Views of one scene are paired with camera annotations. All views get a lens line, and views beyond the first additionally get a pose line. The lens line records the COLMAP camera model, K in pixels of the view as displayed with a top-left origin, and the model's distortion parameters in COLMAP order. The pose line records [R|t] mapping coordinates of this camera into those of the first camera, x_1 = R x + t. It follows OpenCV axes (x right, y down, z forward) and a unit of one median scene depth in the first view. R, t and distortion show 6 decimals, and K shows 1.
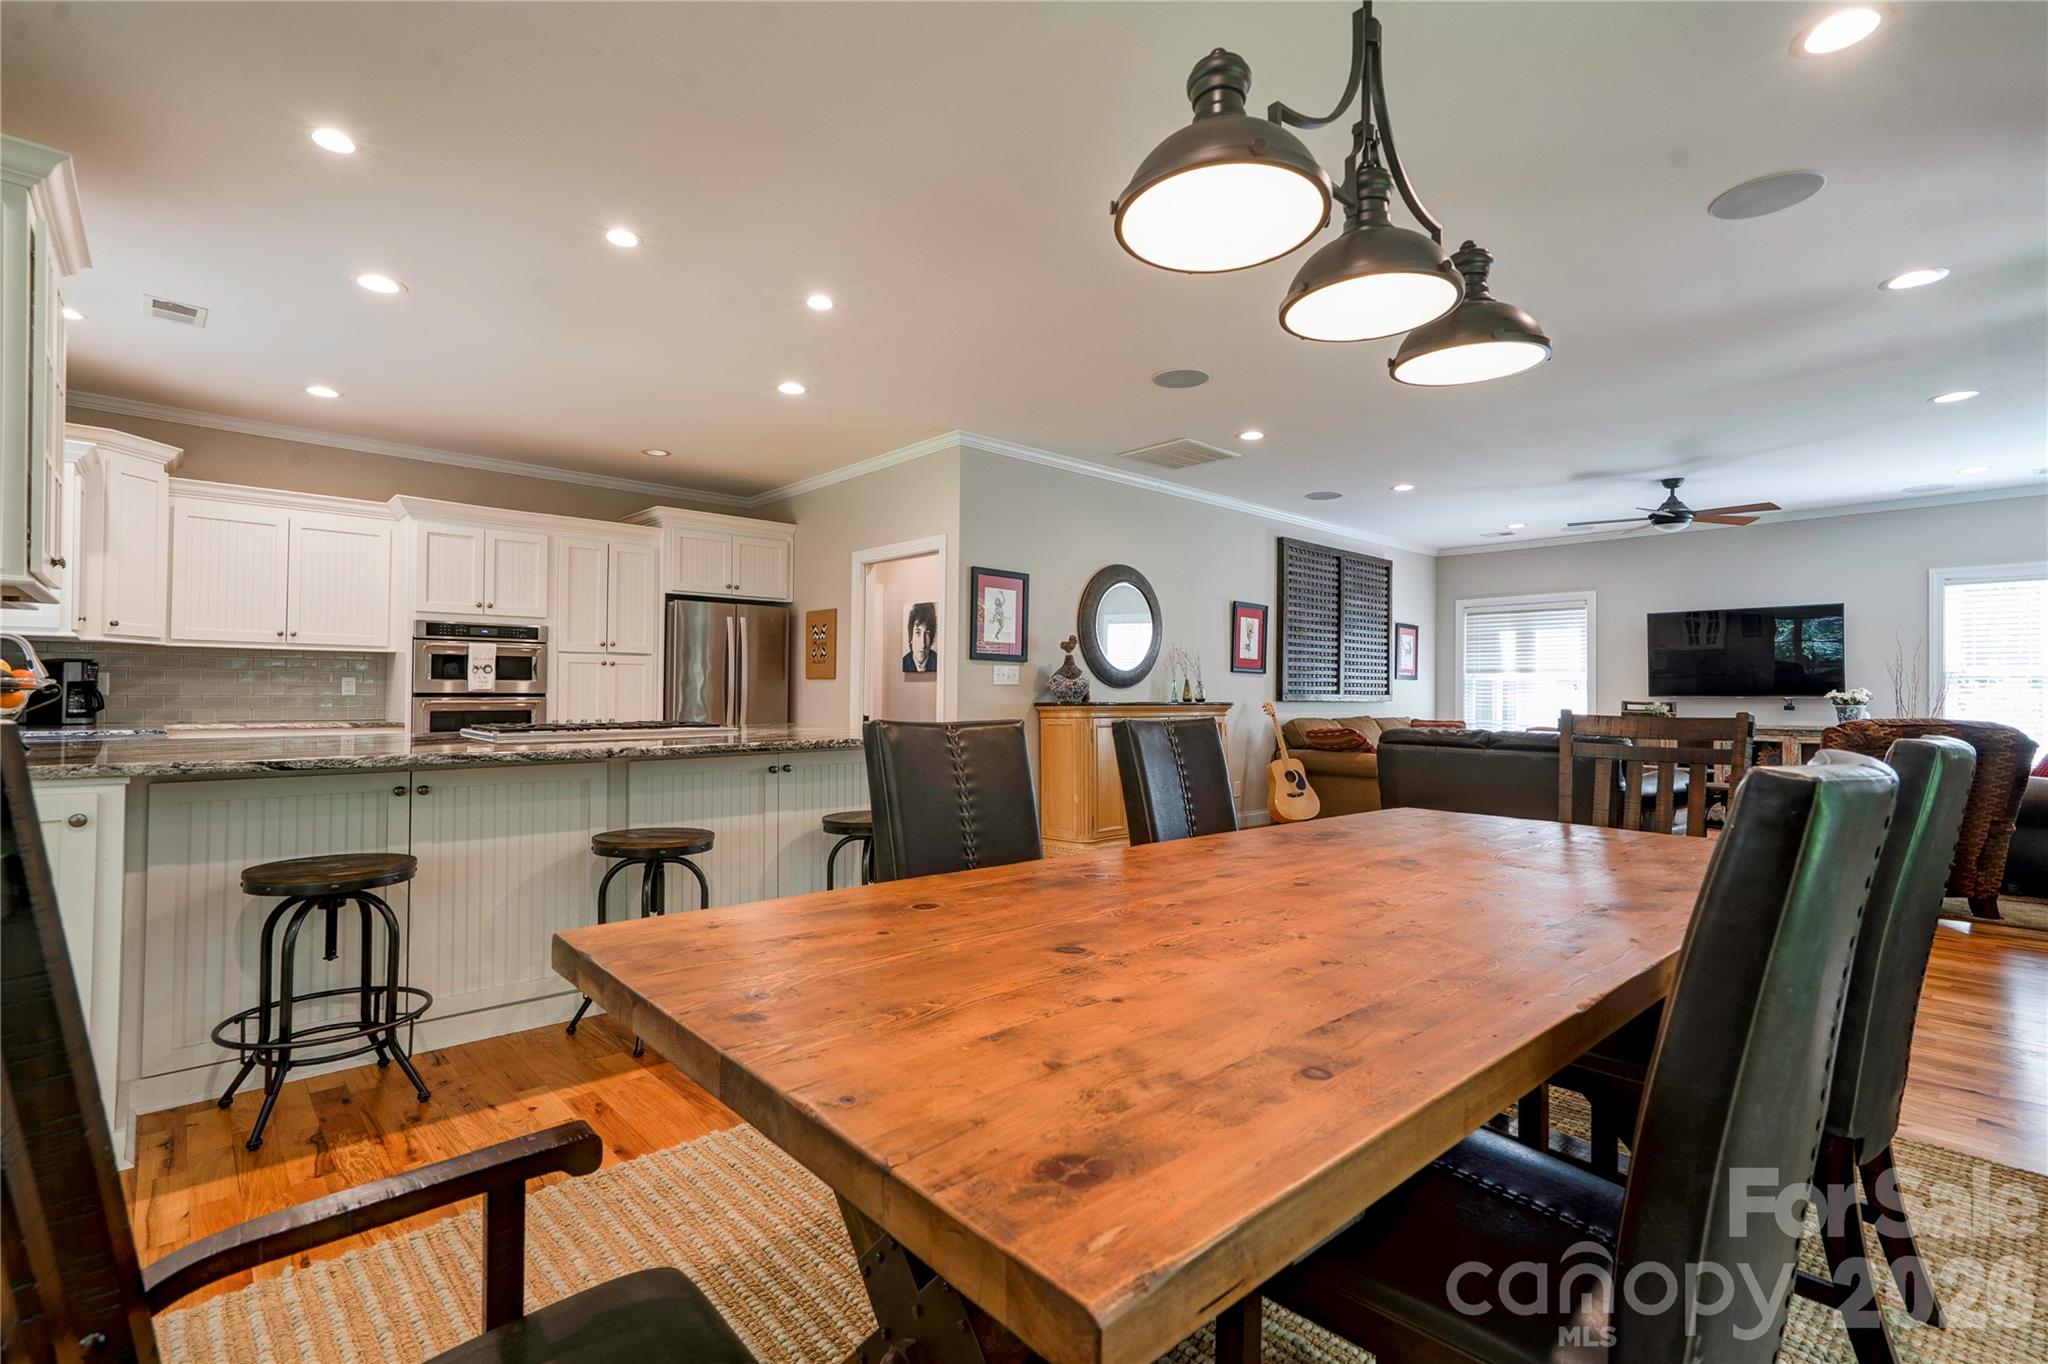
lens RADIAL K [[946.4, 0, 1021.0], [0, 946.4, 683.6], [0, 0, 1]] dist [0.000308, 0.004822]
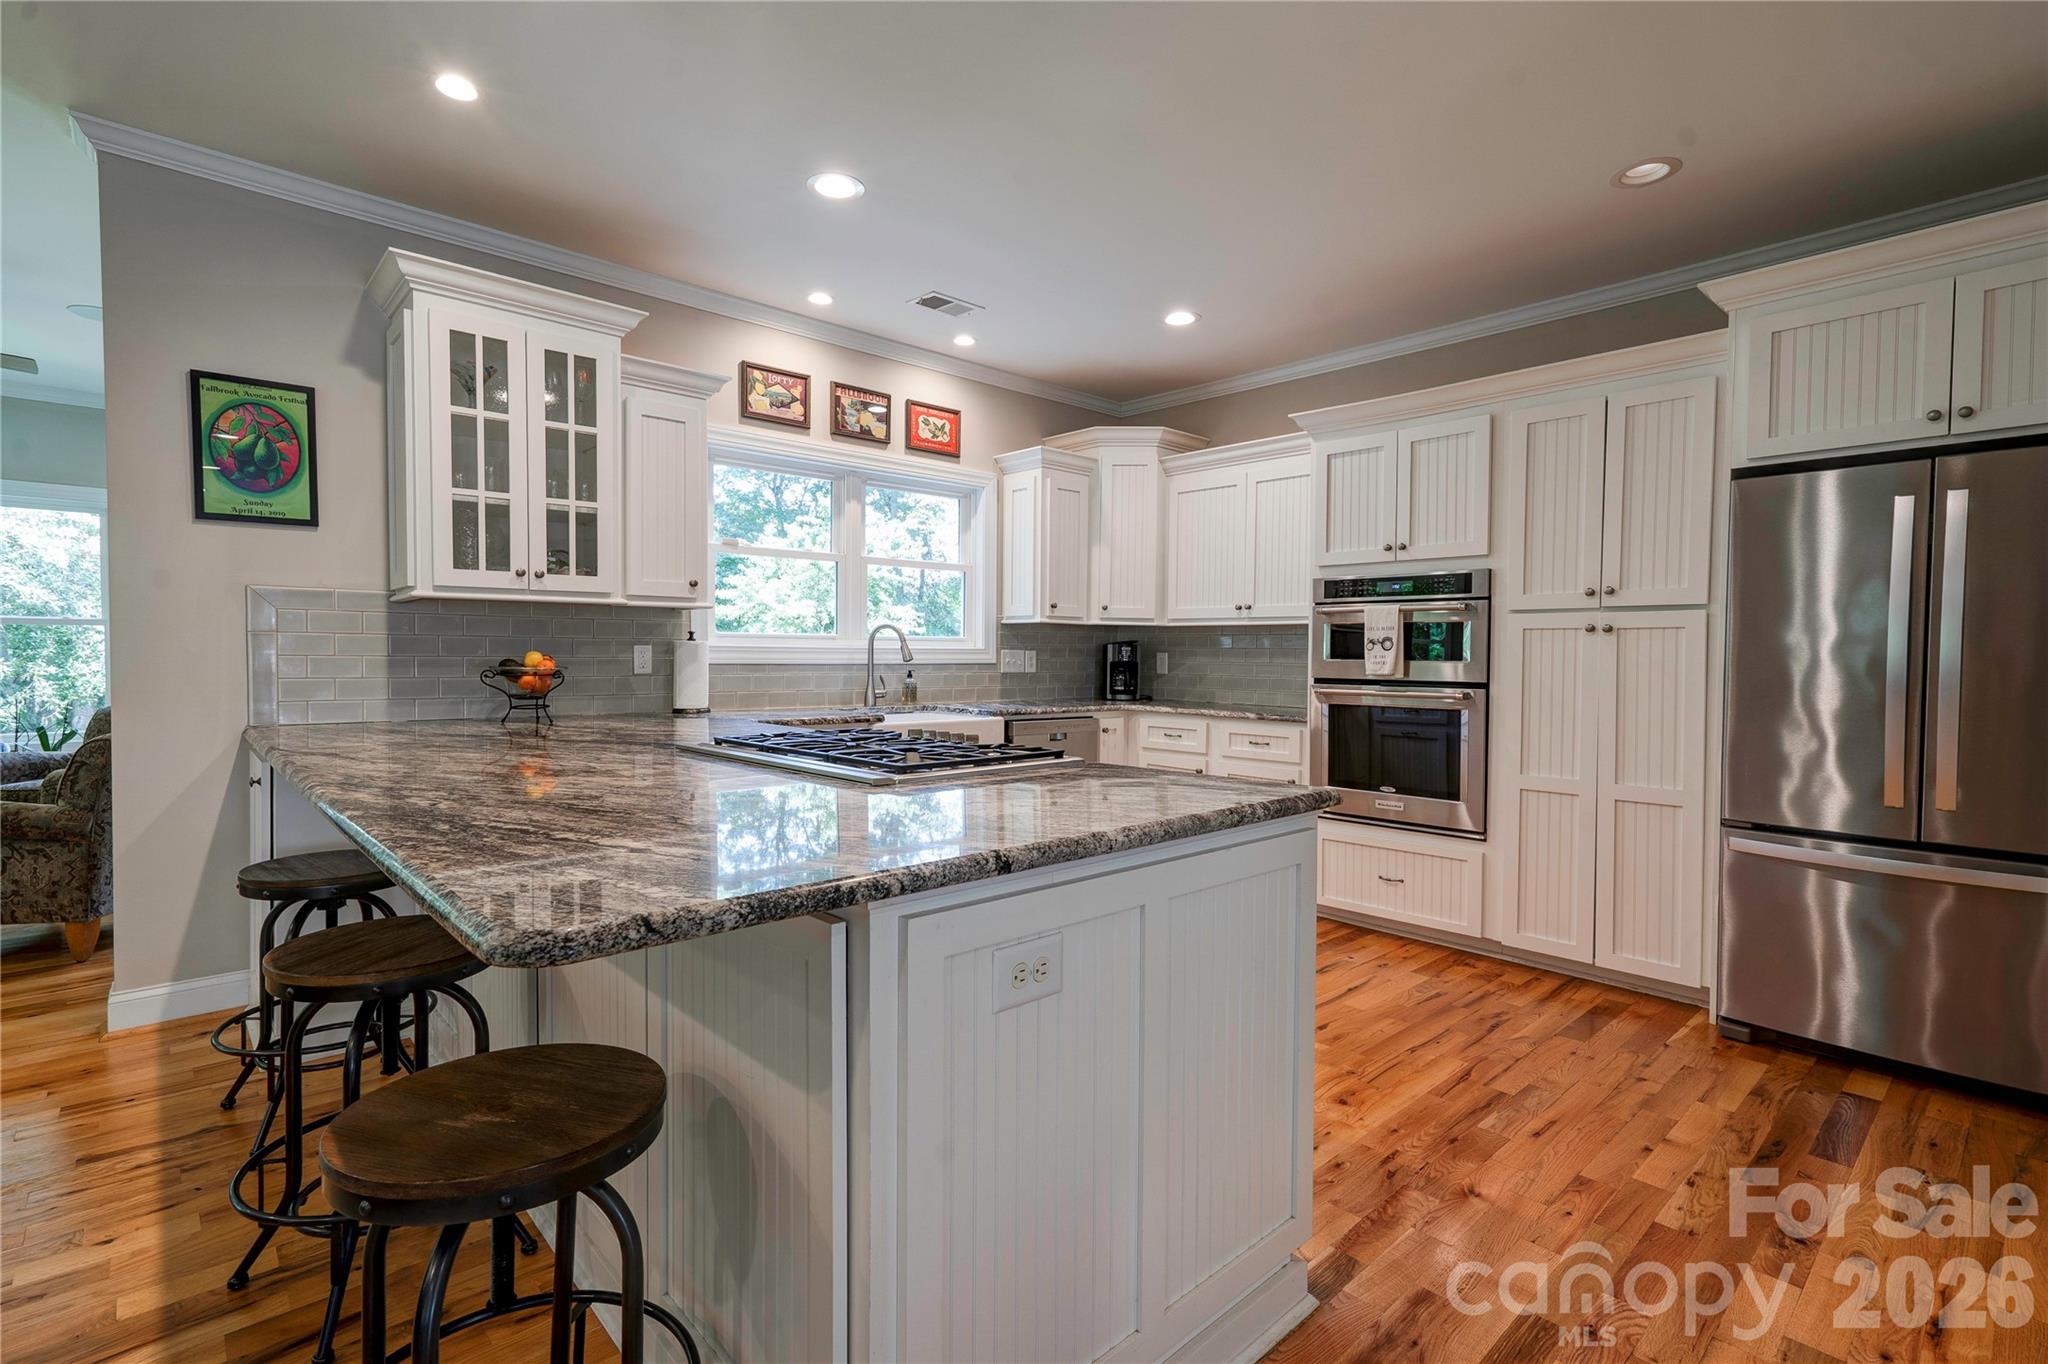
lens RADIAL K [[946.4, 0, 1011.2], [0, 946.4, 674.0], [0, 0, 1]] dist [0.000308, 0.004822]
pose [[-0.019521, 0.020231, -0.999605, 0.096254], [0.003395, 0.999791, 0.020168, -0.008675], [0.999804, -0.003000, -0.019586, 0.749187]]
